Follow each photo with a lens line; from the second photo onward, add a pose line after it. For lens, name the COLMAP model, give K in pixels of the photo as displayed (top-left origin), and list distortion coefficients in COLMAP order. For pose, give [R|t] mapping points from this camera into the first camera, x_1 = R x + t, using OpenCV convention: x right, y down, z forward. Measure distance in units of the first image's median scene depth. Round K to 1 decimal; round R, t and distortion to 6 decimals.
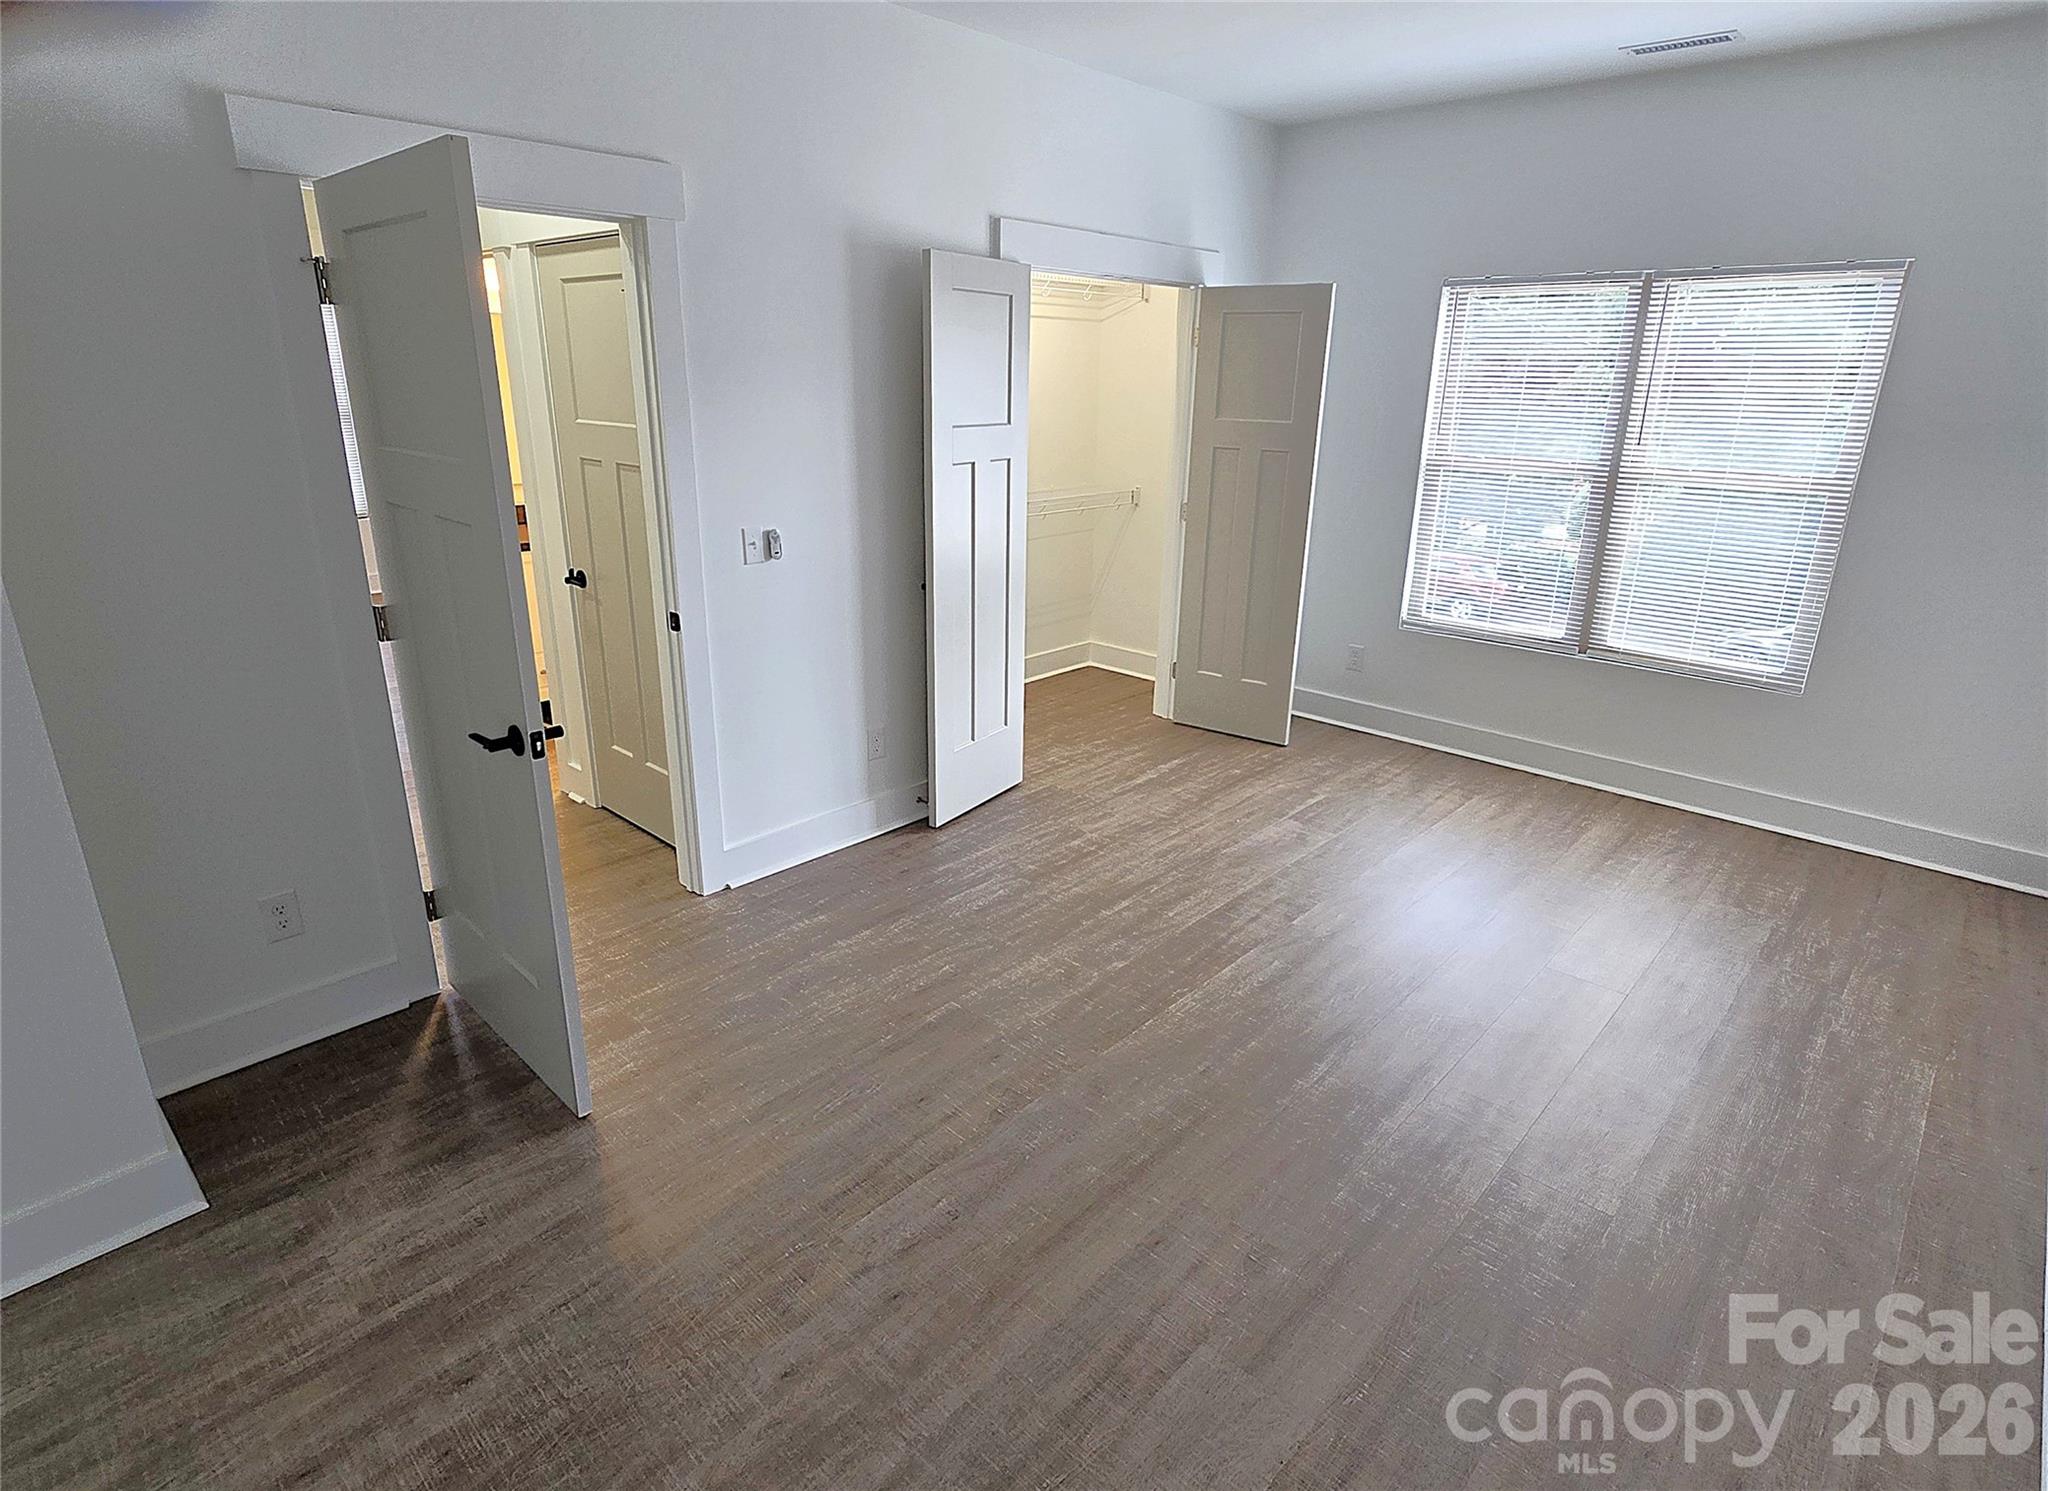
lens RADIAL K [[1067.5, 0, 1024.0], [0, 1067.5, 745.5], [0, 0, 1]] dist [0.002700, 0.000192]
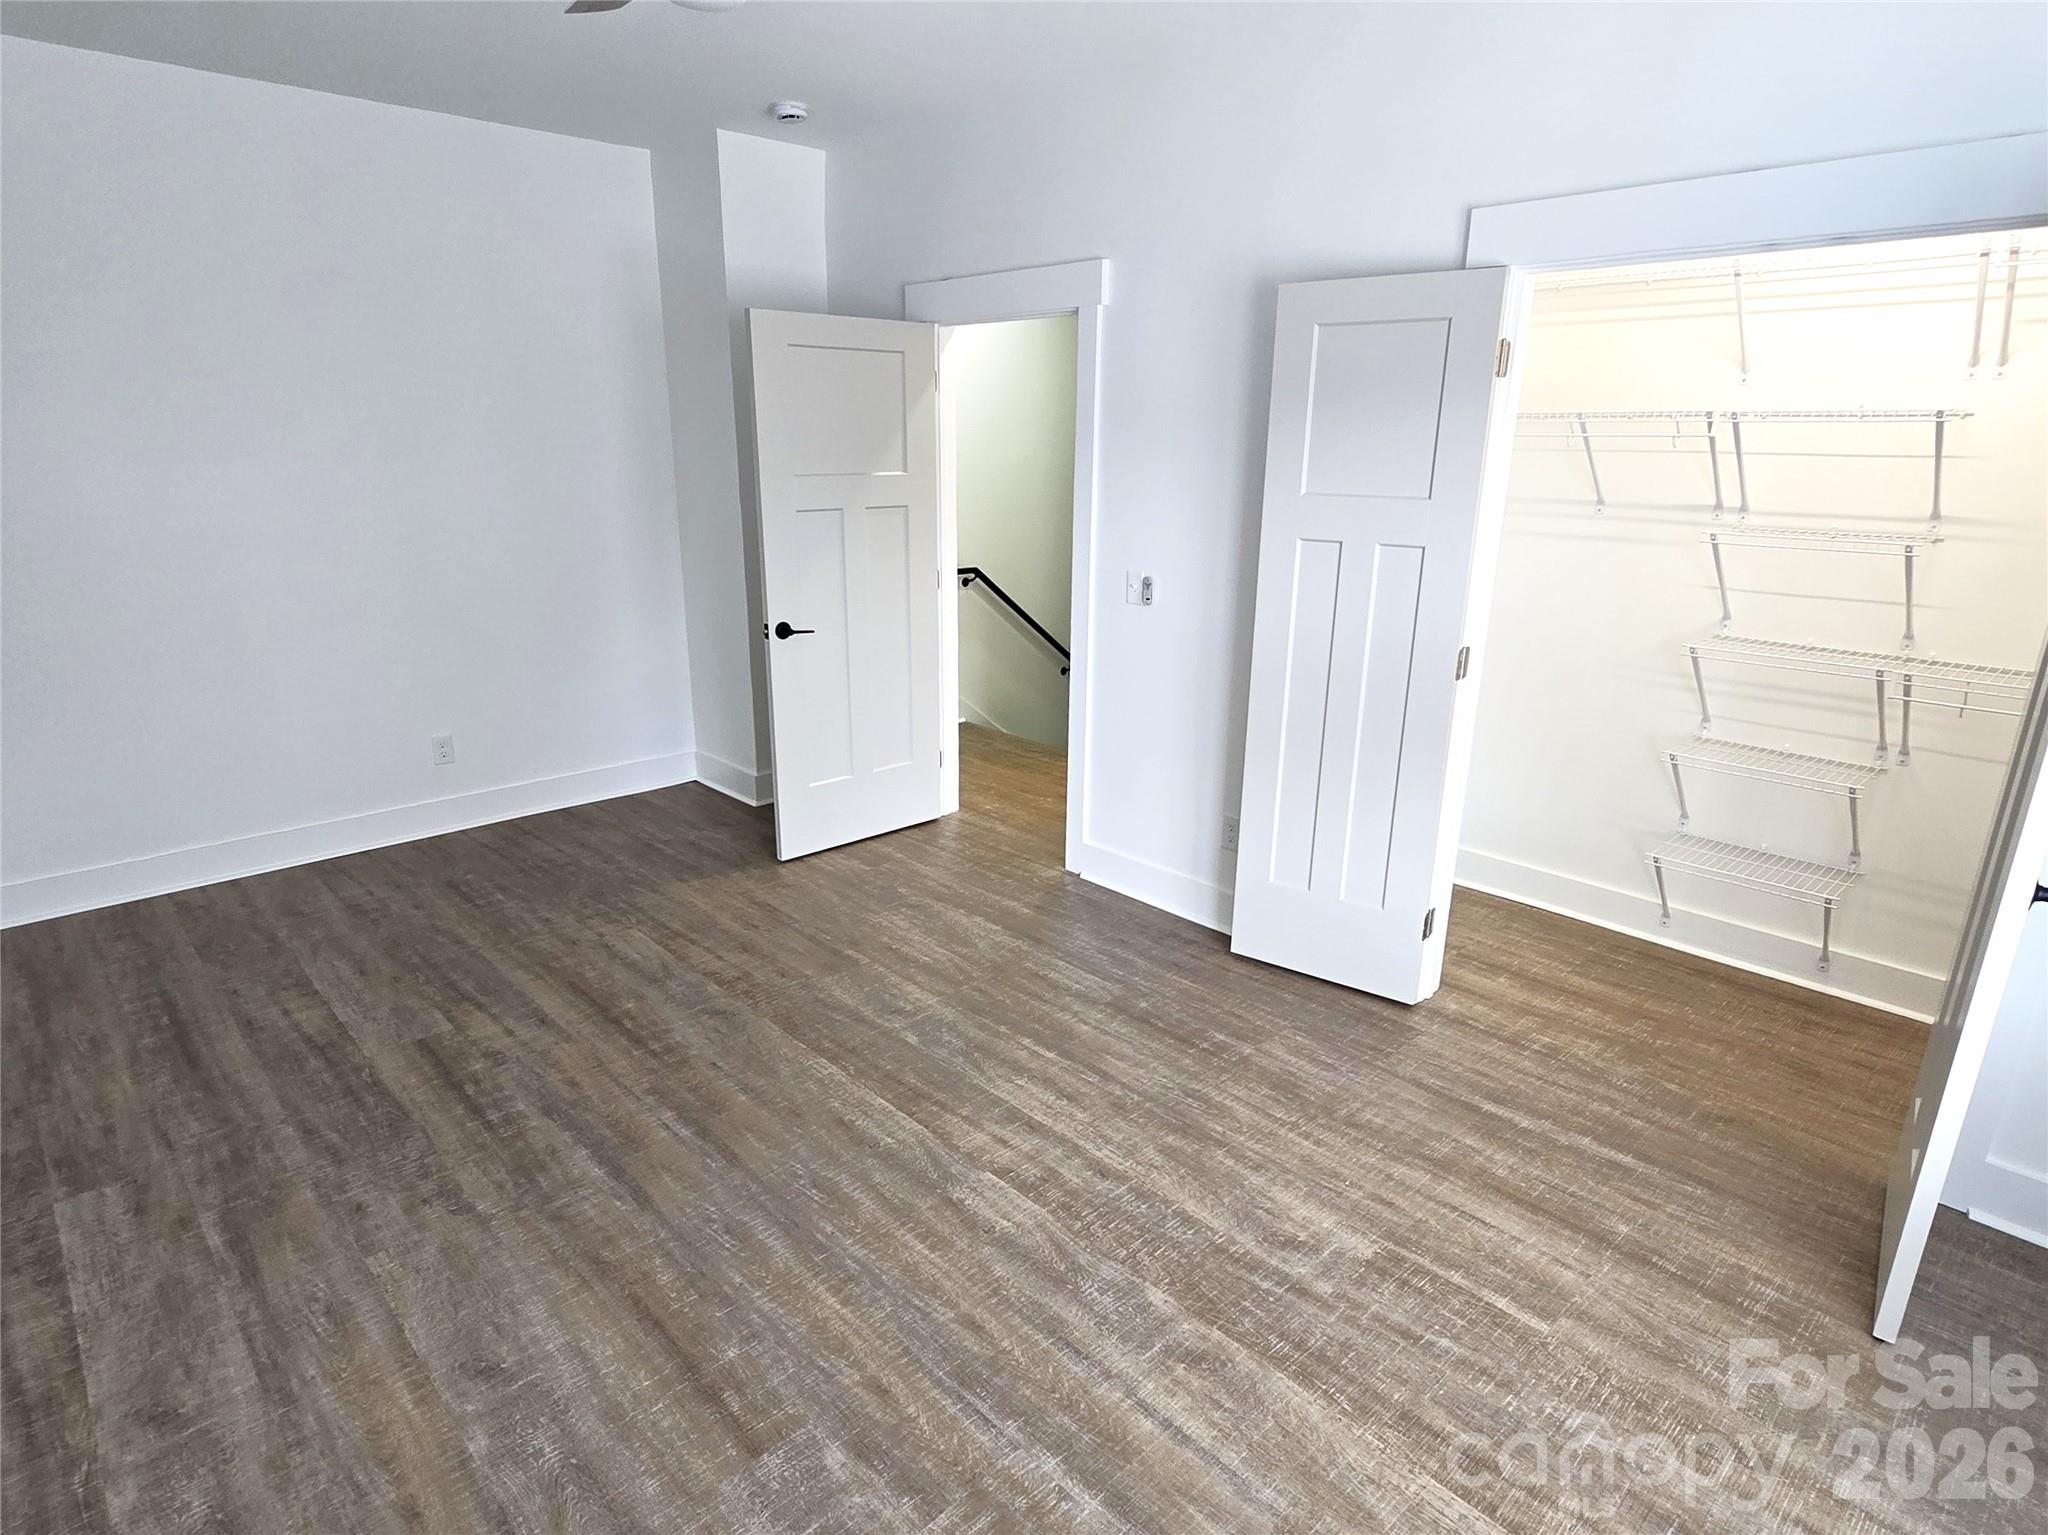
lens RADIAL K [[1107.1, 0, 1032.9], [0, 1107.1, 824.4], [0, 0, 1]] dist [-0.002515, 0.000135]
pose [[-0.056929, 0.315634, -0.947172, 0.976934], [-0.338483, 0.886421, 0.315733, -0.319887], [0.939249, 0.338576, 0.056374, 0.998670]]
